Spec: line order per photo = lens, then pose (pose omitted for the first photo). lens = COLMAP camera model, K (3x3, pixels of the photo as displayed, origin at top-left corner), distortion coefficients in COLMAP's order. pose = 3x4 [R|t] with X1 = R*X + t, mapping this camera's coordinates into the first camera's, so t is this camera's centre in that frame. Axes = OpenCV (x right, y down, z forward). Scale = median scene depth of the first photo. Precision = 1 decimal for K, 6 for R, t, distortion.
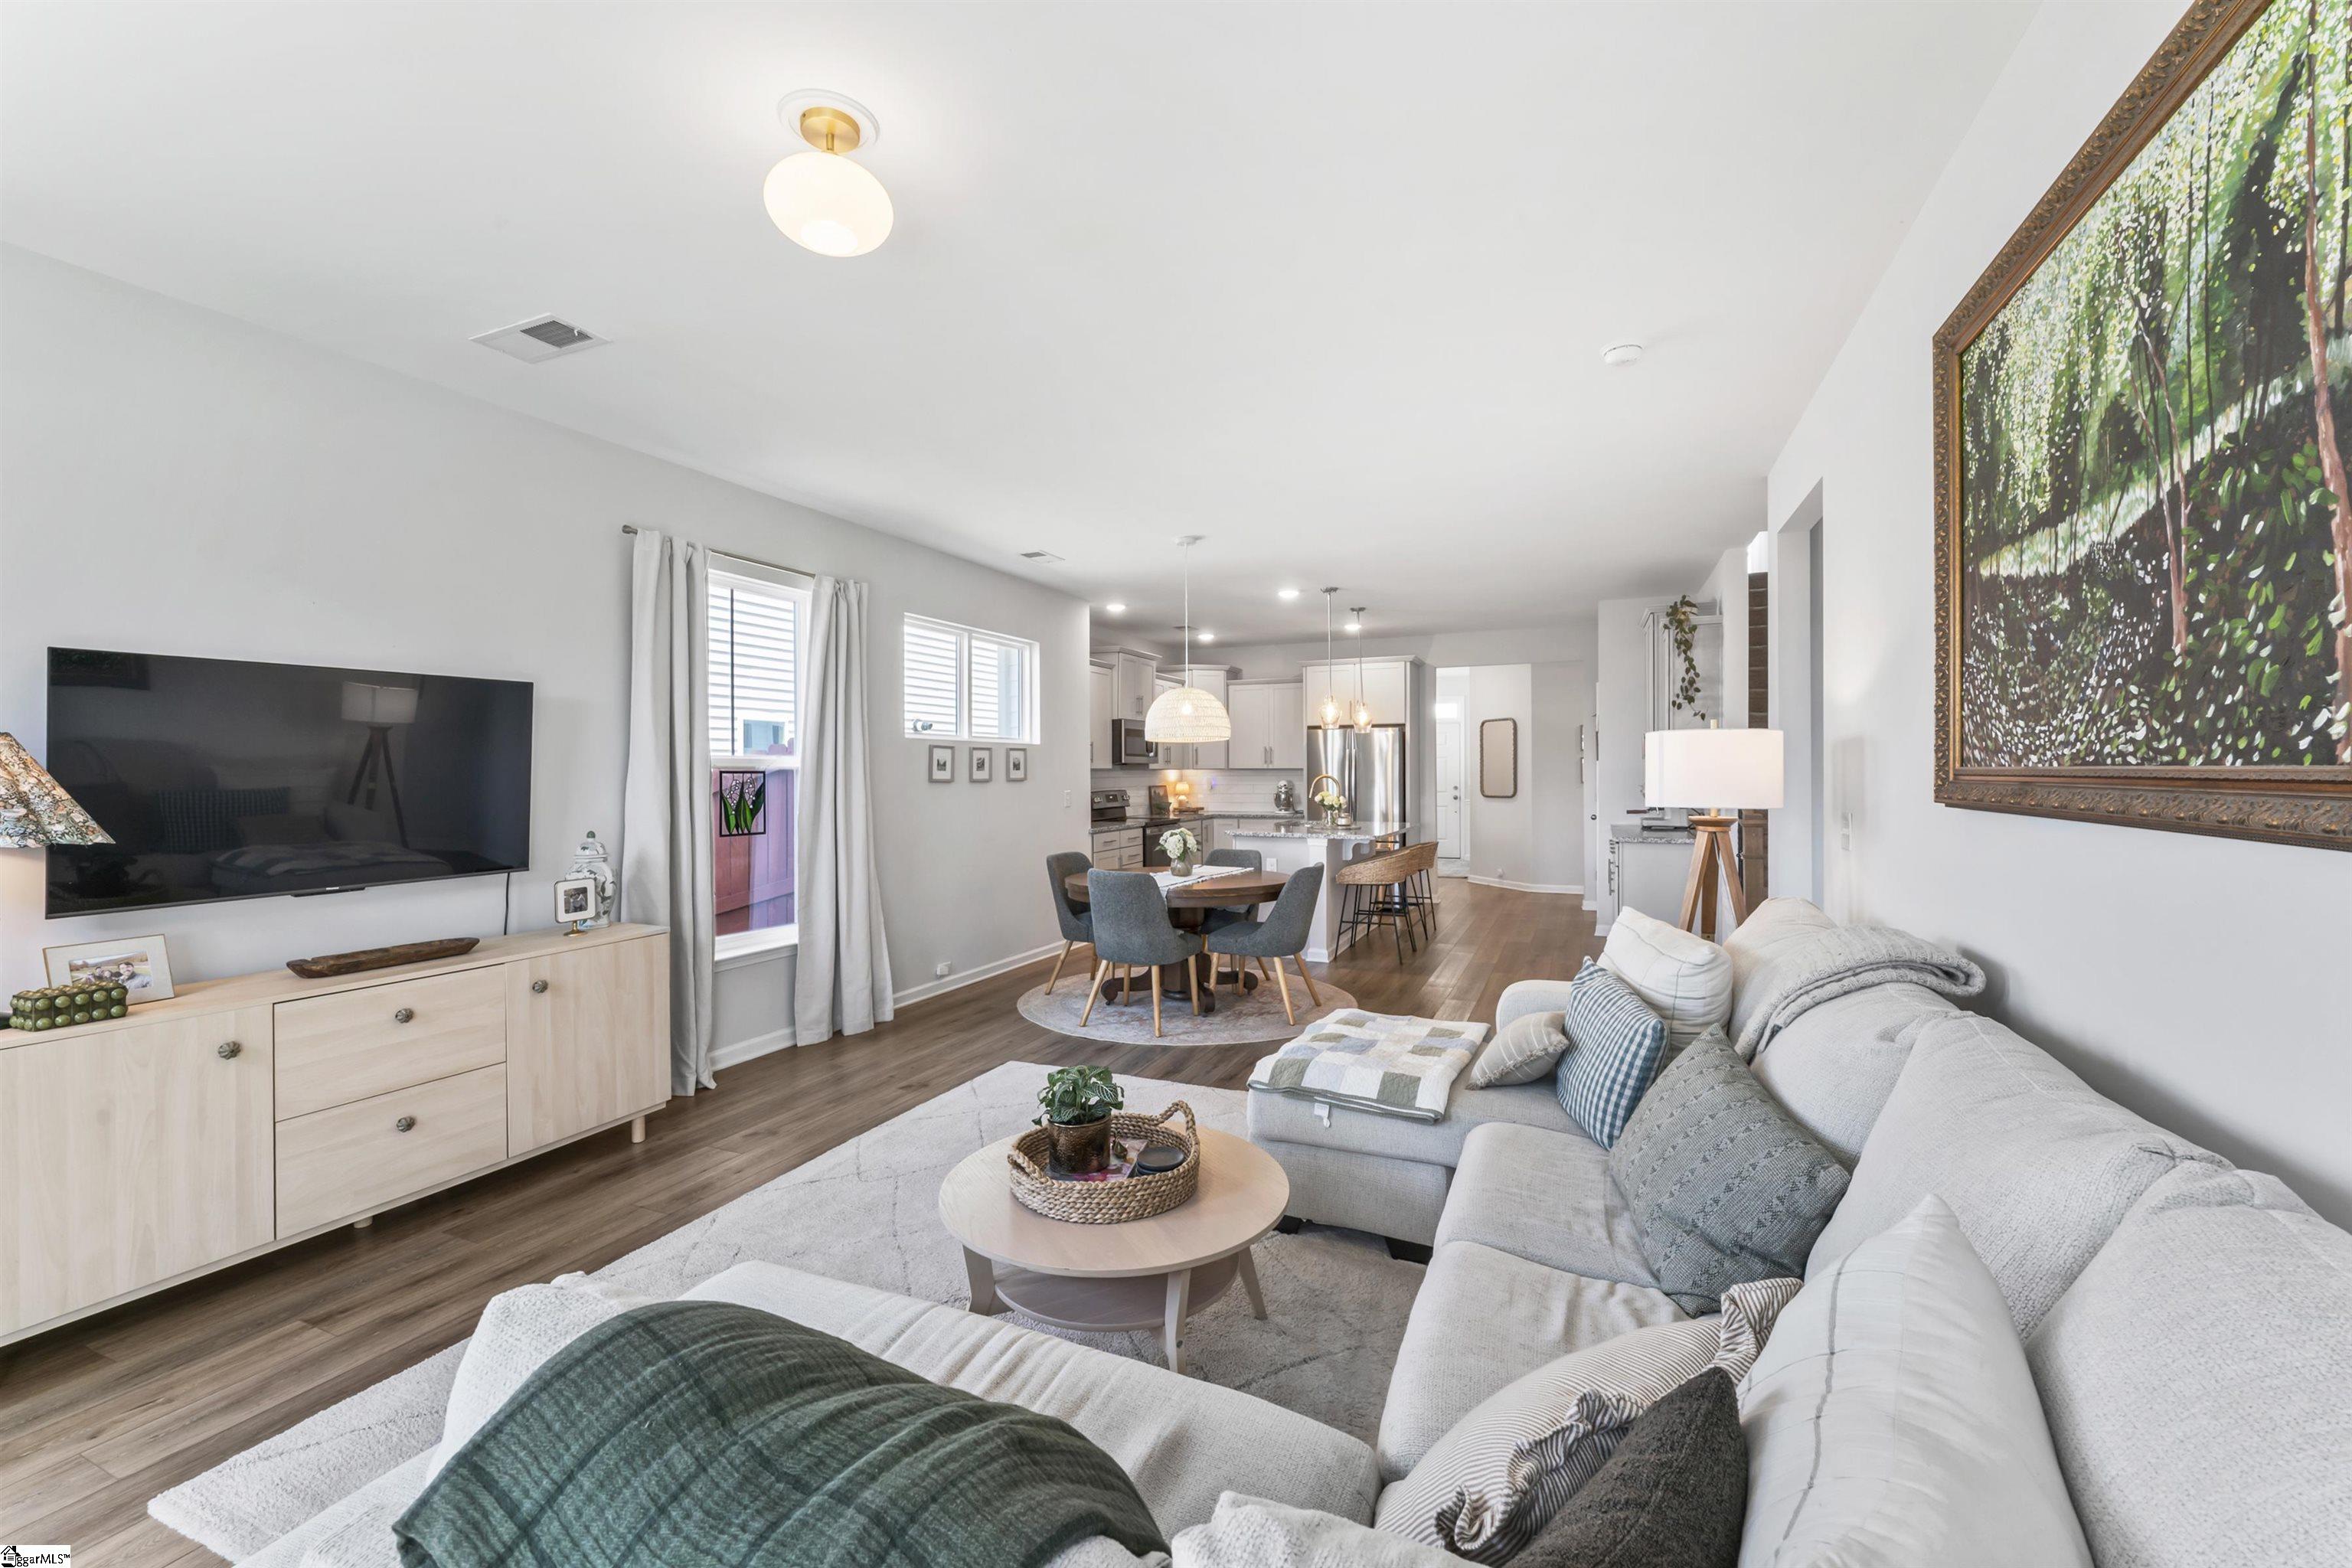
lens RADIAL K [[937.2, 0, 1178.7], [0, 937.2, 777.7], [0, 0, 1]] dist [-0.006684, 0.001353]
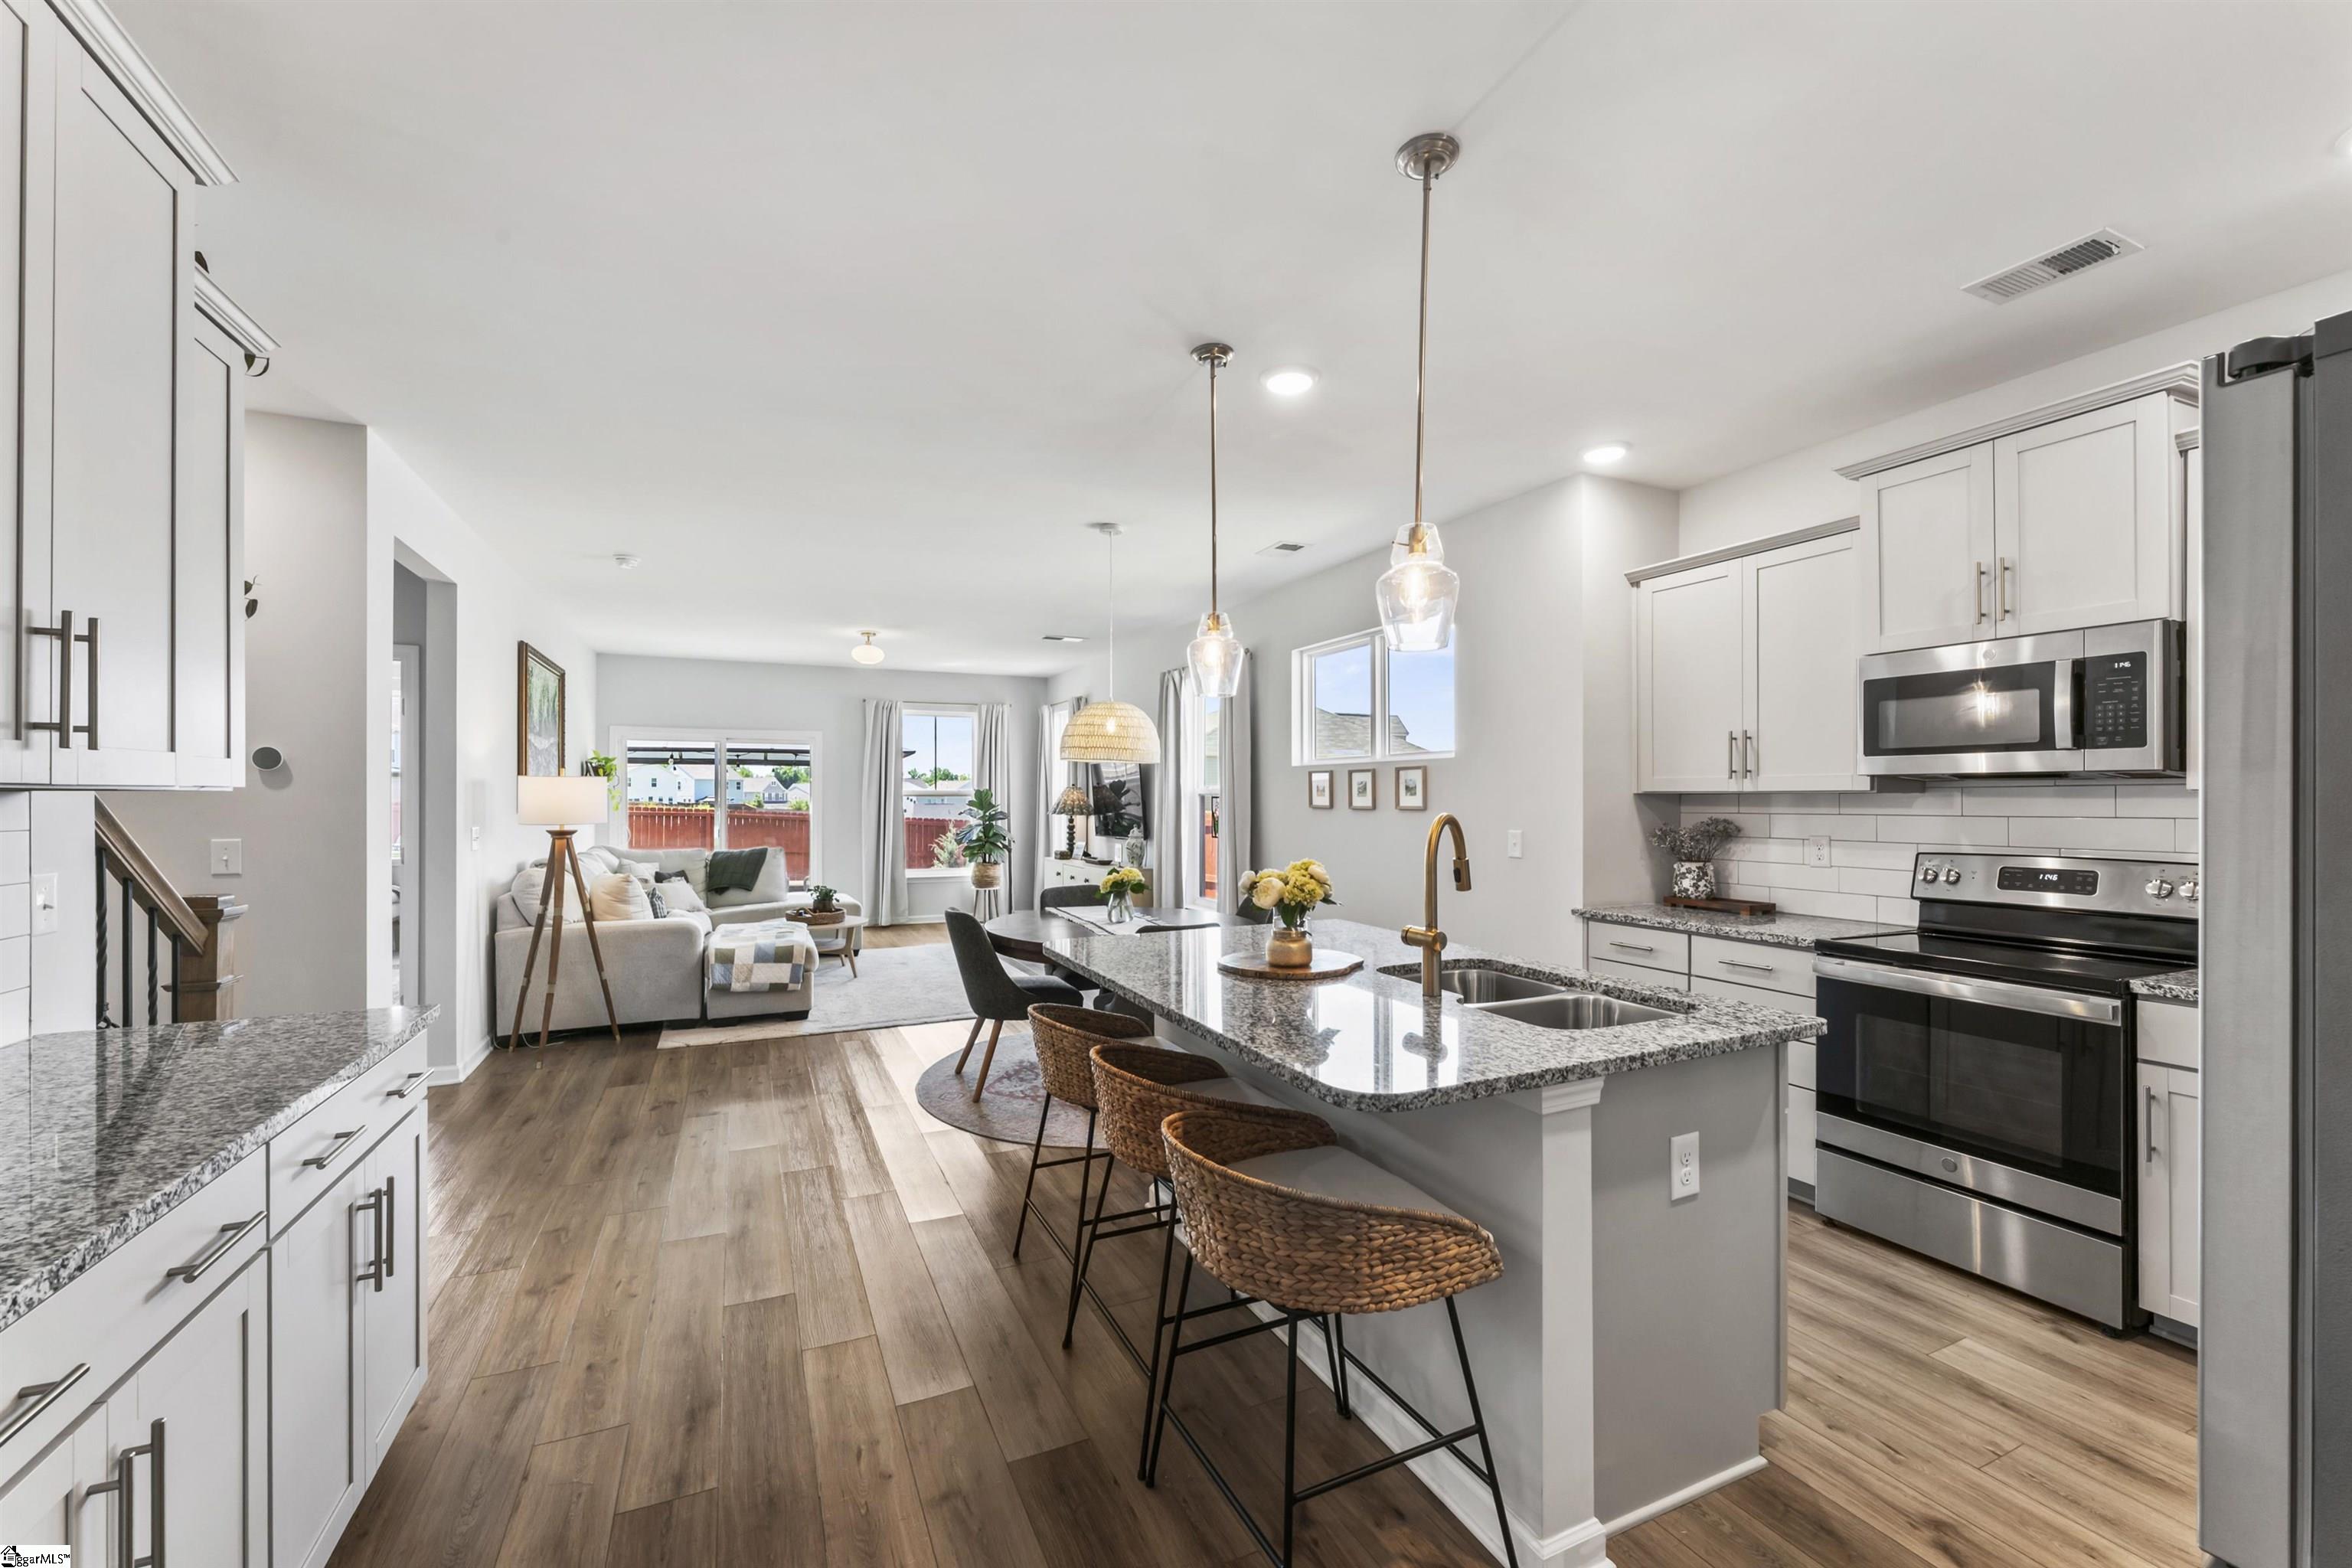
lens RADIAL K [[937.2, 0, 1158.2], [0, 937.2, 788.9], [0, 0, 1]] dist [-0.006684, 0.001353]
pose [[-0.666702, -0.001987, -0.745322, 0.551059], [-0.001943, 0.999998, -0.000928, -0.012583], [0.745322, 0.000830, -0.666704, 1.442774]]
